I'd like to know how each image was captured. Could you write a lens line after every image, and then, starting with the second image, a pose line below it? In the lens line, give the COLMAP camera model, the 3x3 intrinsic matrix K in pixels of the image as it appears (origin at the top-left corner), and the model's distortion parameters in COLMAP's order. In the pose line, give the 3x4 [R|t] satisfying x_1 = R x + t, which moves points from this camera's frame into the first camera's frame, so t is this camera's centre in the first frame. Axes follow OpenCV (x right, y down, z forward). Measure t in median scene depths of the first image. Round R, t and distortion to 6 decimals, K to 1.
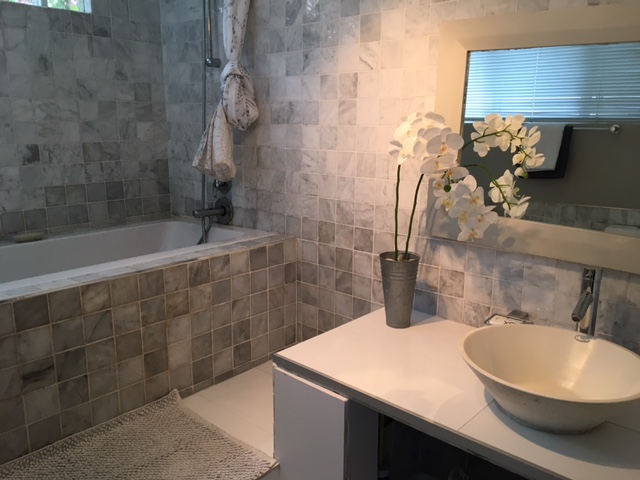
lens RADIAL K [[558.3, 0, 319.0], [0, 558.3, 240.0], [0, 0, 1]] dist [0.065408, -0.044785]
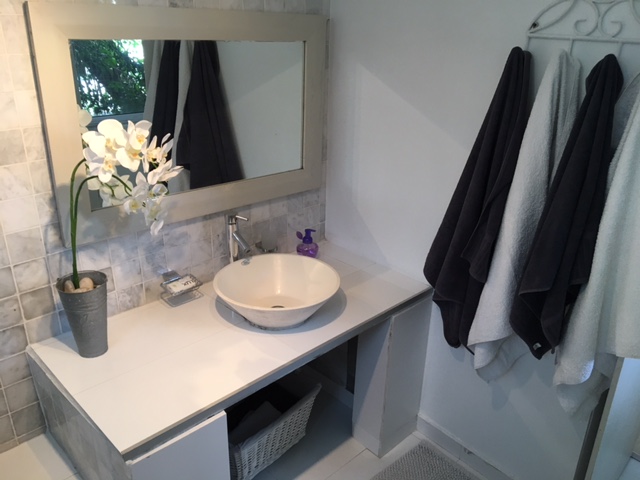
lens RADIAL K [[558.3, 0, 319.8], [0, 558.3, 240.1], [0, 0, 1]] dist [0.065408, -0.044785]
pose [[0.058395, -0.396984, 0.915966, -0.631656], [0.185109, 0.905926, 0.380832, -0.304570], [-0.980981, 0.147315, 0.126387, 0.529213]]
